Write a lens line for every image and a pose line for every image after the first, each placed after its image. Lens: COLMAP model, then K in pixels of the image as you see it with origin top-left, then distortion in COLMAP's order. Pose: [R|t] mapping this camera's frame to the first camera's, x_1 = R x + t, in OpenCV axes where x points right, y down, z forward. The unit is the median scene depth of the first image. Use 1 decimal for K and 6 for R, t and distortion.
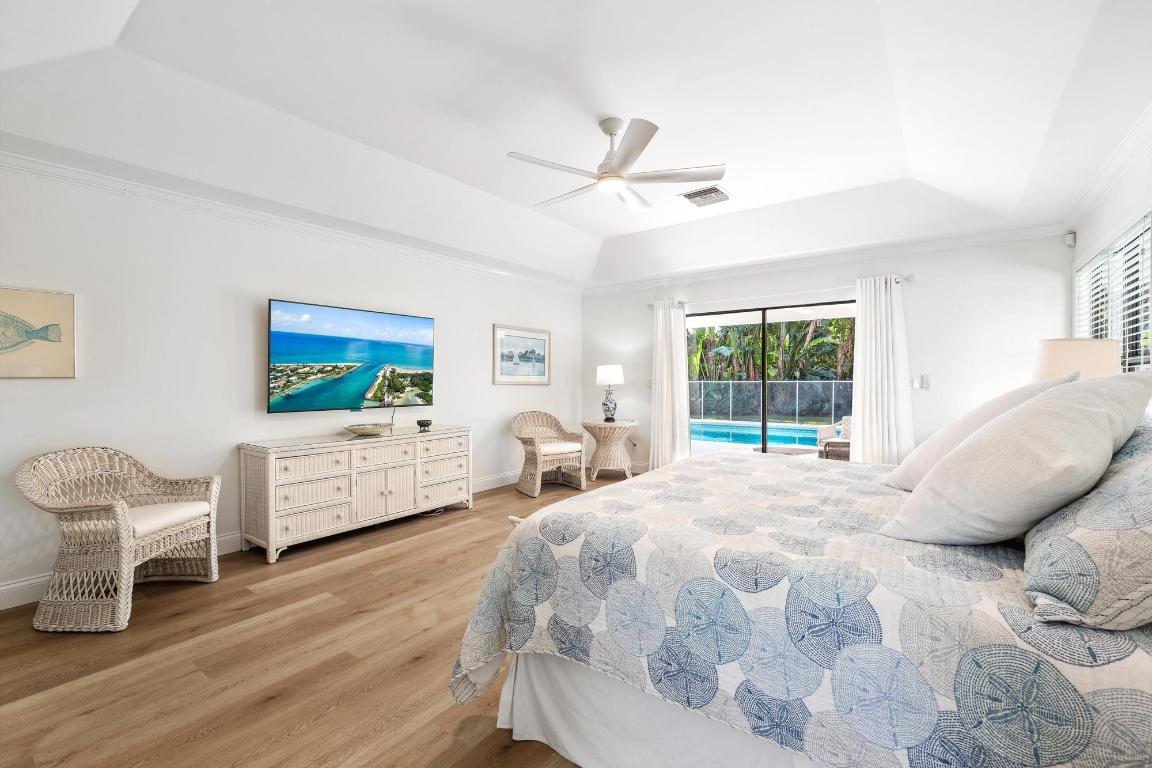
lens RADIAL K [[510.0, 0, 576.0], [0, 510.0, 384.0], [0, 0, 1]] dist [-0.000615, -0.000210]
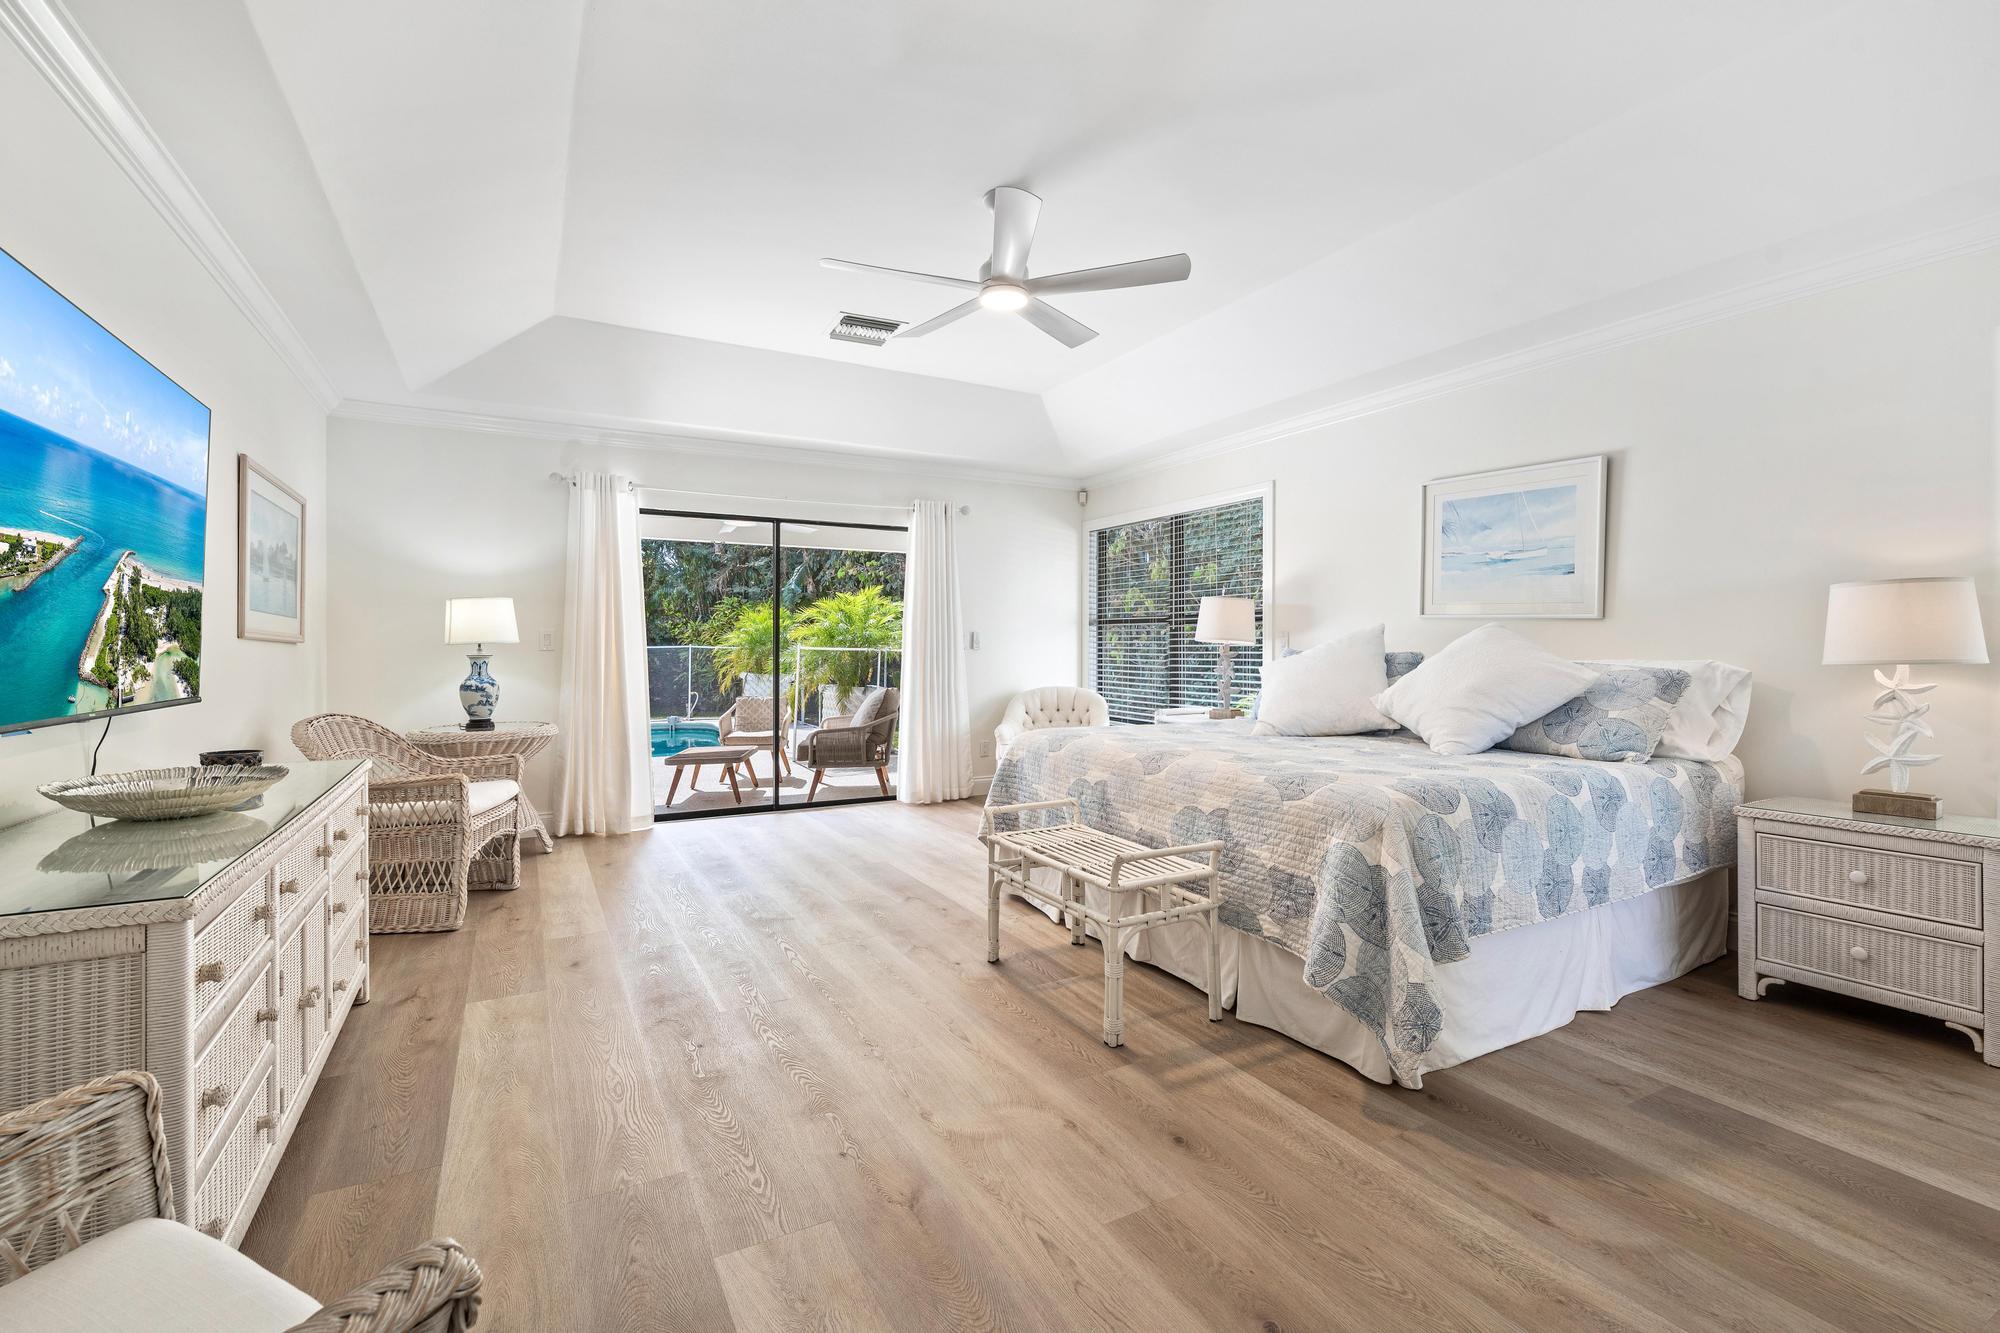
lens RADIAL K [[898.8, 0, 998.4], [0, 898.8, 649.1], [0, 0, 1]] dist [0.000842, -0.000041]
pose [[0.403919, 0.002941, 0.914790, -0.629999], [0.007016, 0.999955, -0.006313, 0.019064], [-0.914768, 0.008968, 0.403881, 0.405085]]
